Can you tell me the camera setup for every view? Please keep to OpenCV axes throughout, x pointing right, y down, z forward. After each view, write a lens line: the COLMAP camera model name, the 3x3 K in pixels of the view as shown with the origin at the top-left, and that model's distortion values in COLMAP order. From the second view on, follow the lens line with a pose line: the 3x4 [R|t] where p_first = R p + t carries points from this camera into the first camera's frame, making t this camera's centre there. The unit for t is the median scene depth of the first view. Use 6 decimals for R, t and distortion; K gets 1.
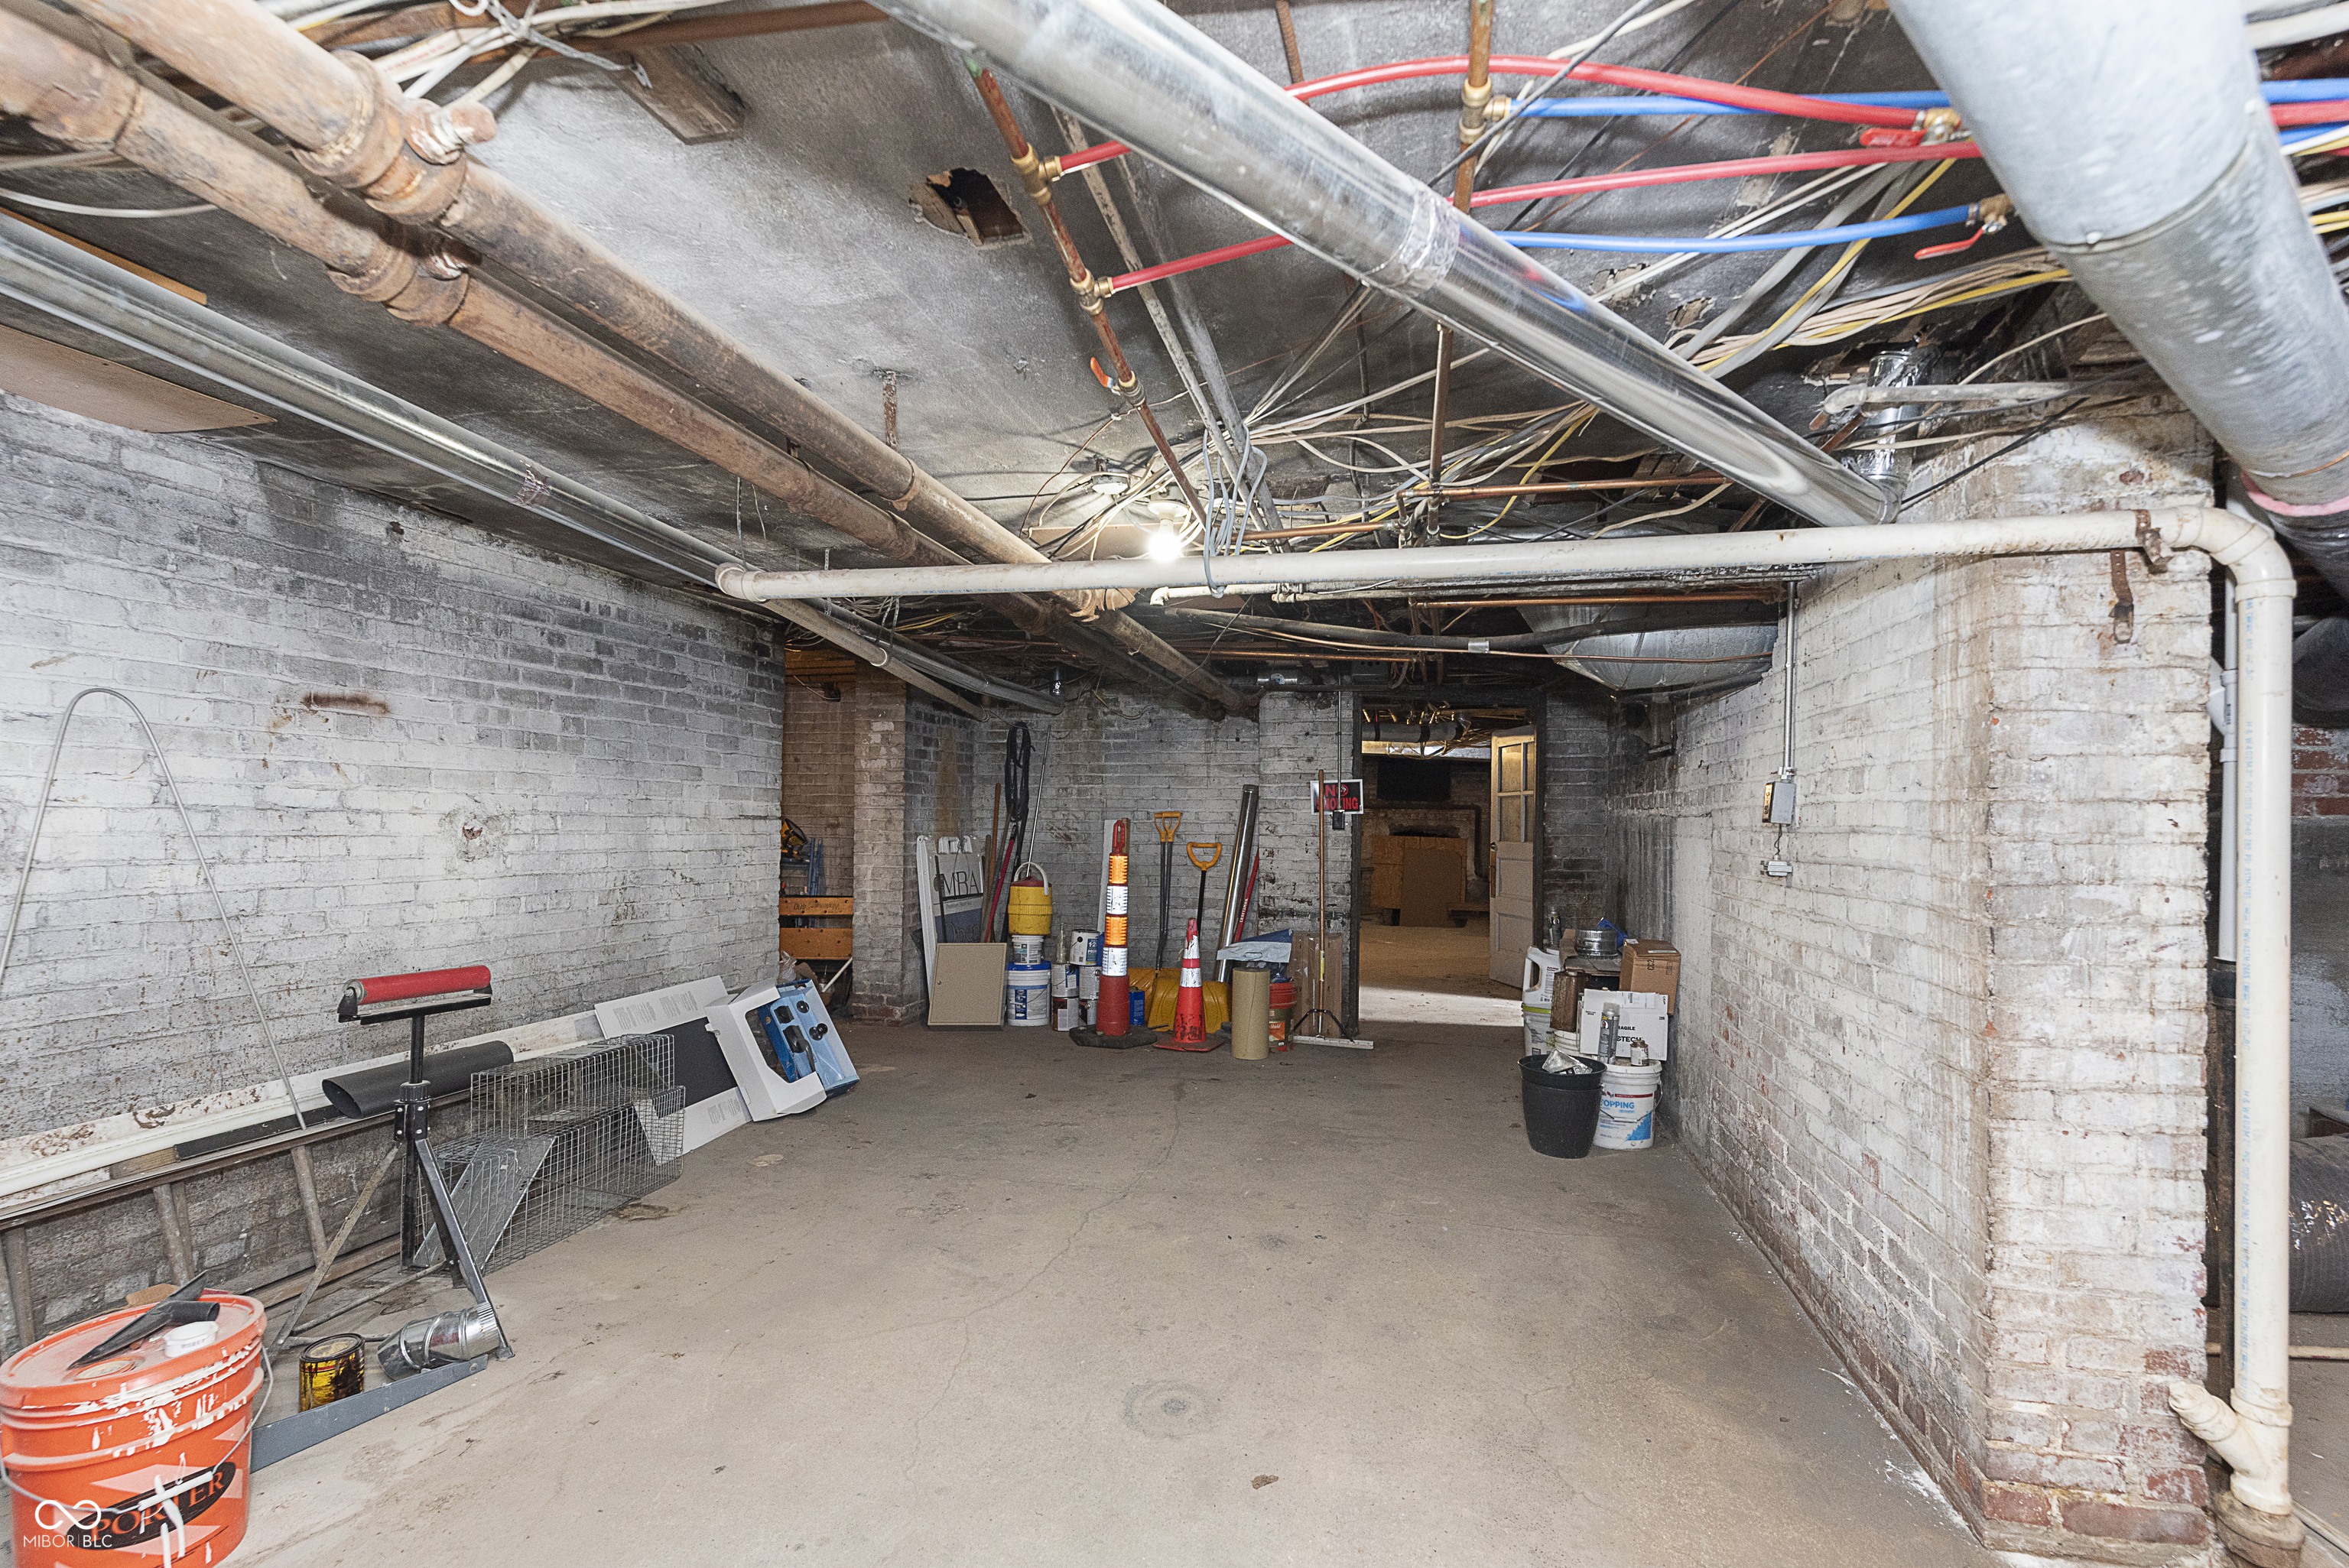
lens RADIAL K [[1028.0, 0, 1180.4], [0, 1028.0, 820.7], [0, 0, 1]] dist [0.000009, 0.000254]
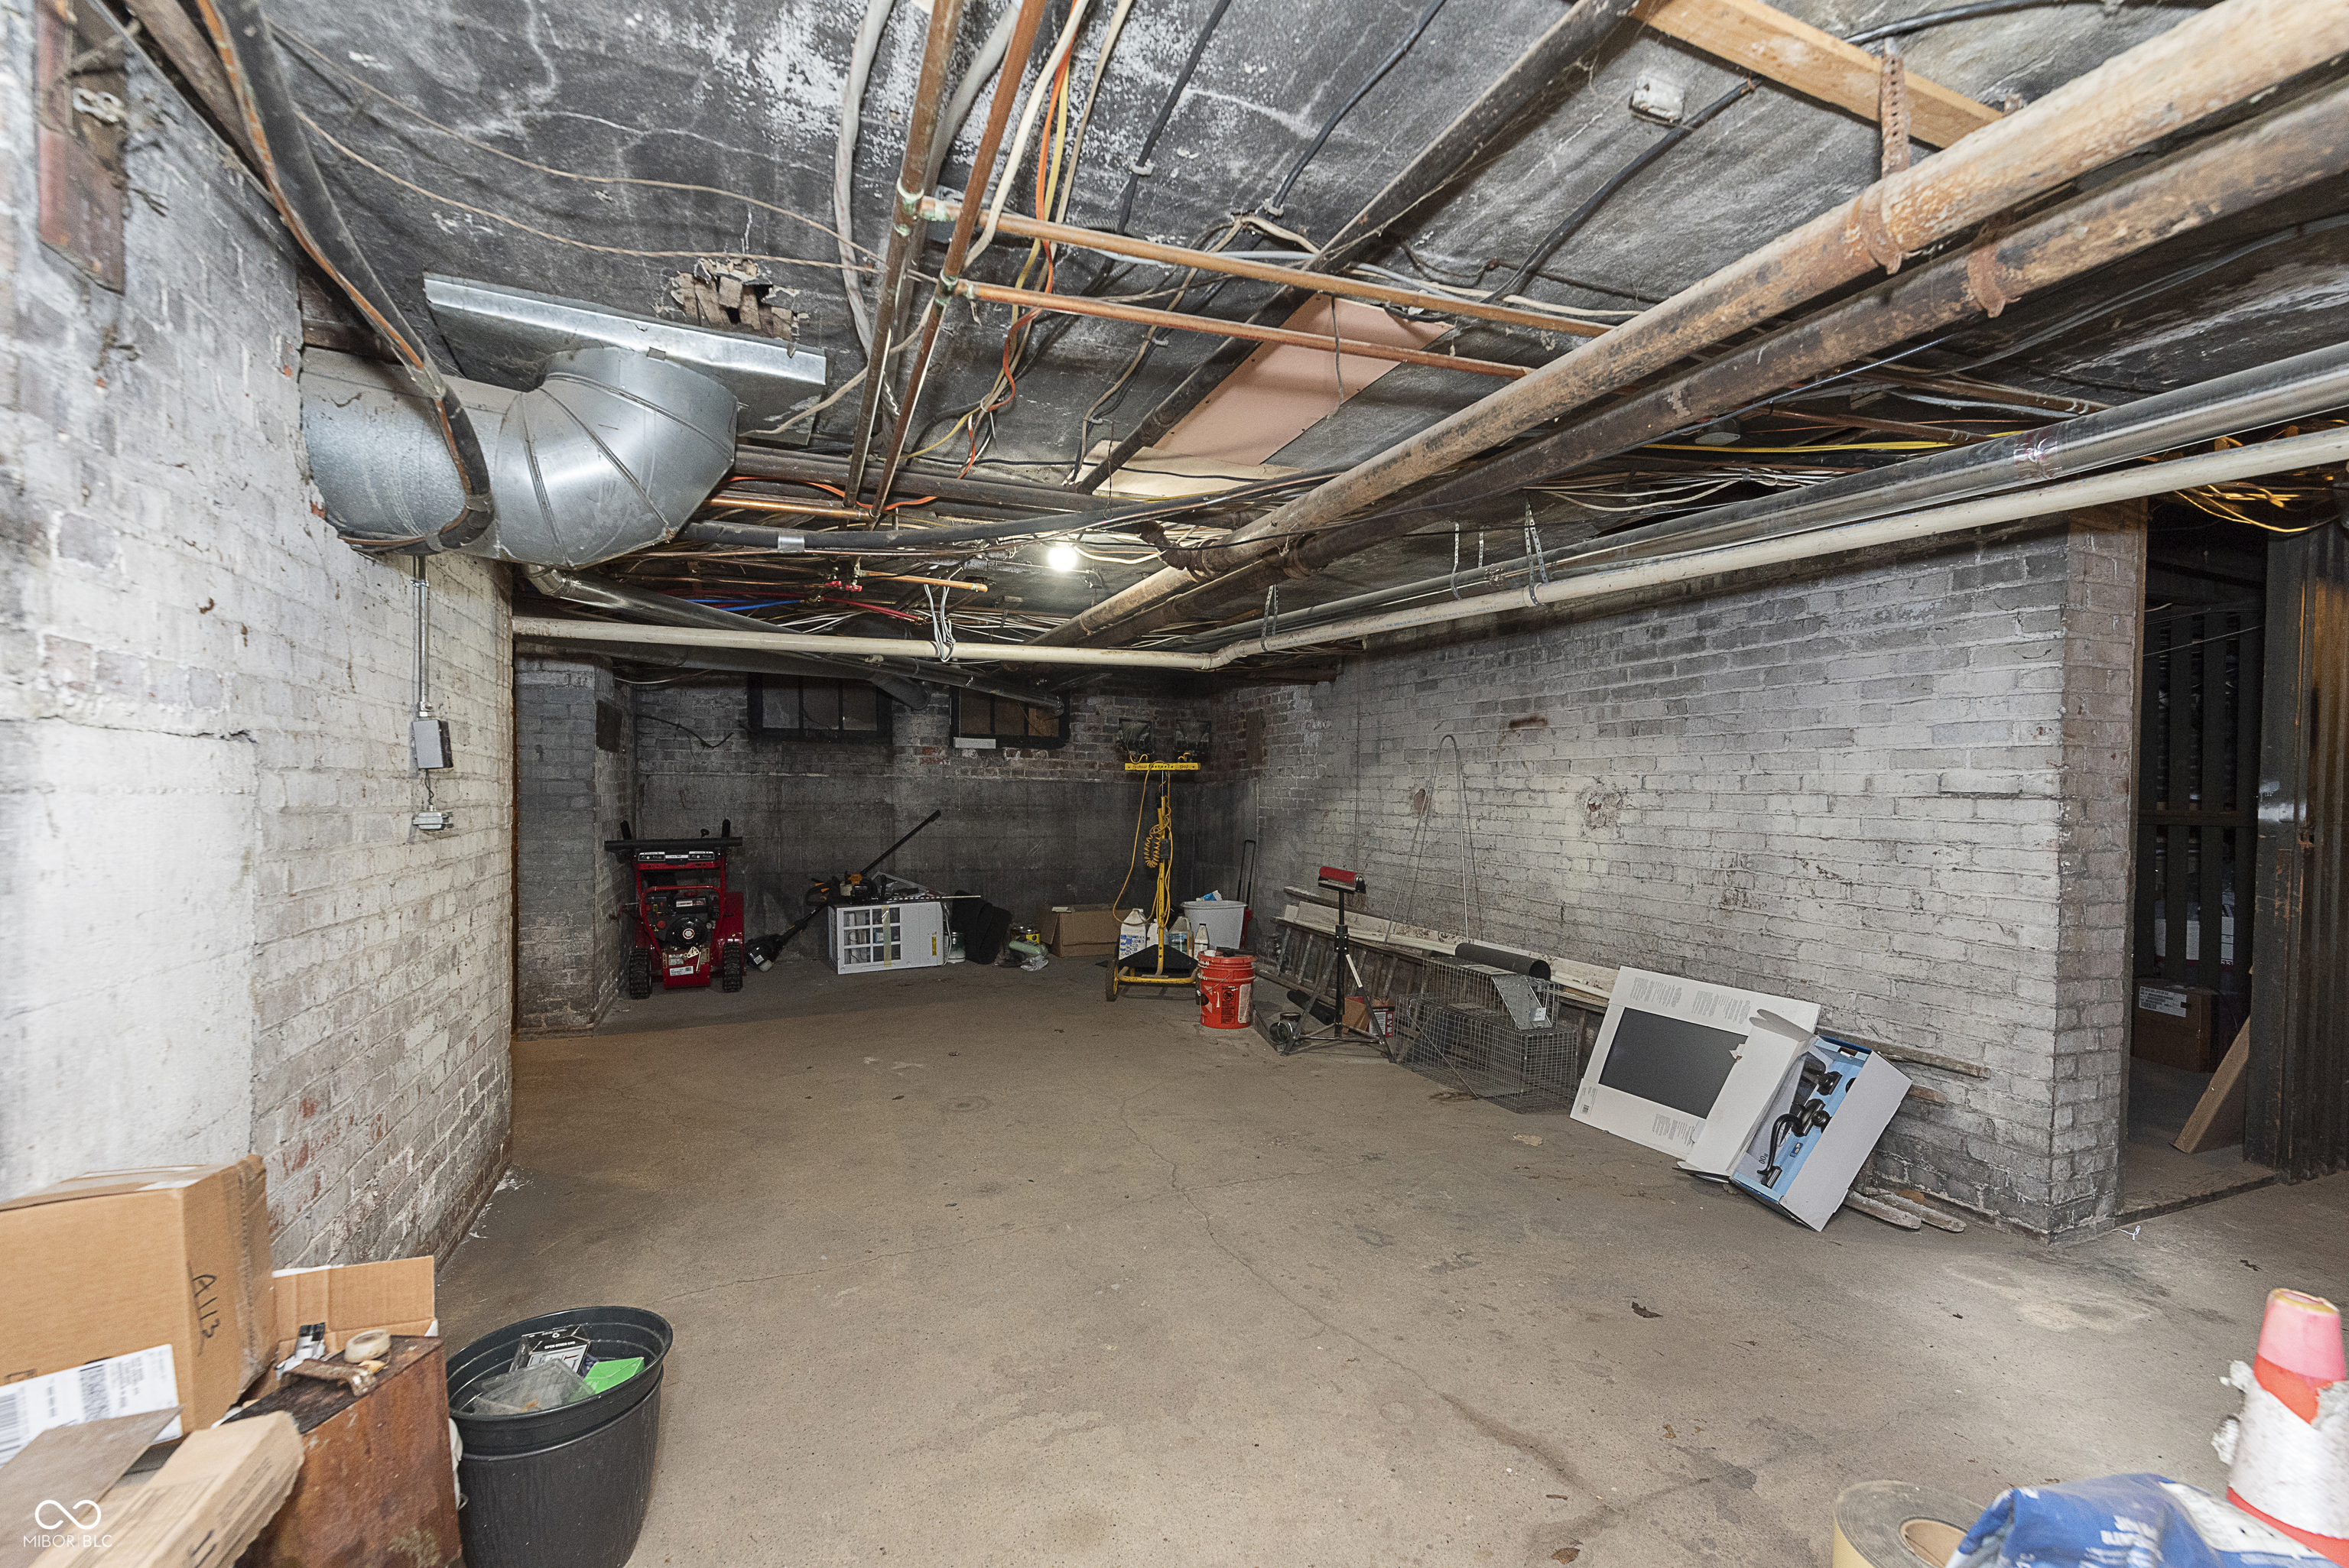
lens RADIAL K [[1028.0, 0, 1180.4], [0, 1028.0, 820.7], [0, 0, 1]] dist [0.000009, 0.000254]
pose [[-0.811900, -0.005125, -0.583774, 0.461448], [-0.021151, 0.999563, 0.020641, 0.012875], [0.583413, 0.029106, -0.811654, 1.658143]]
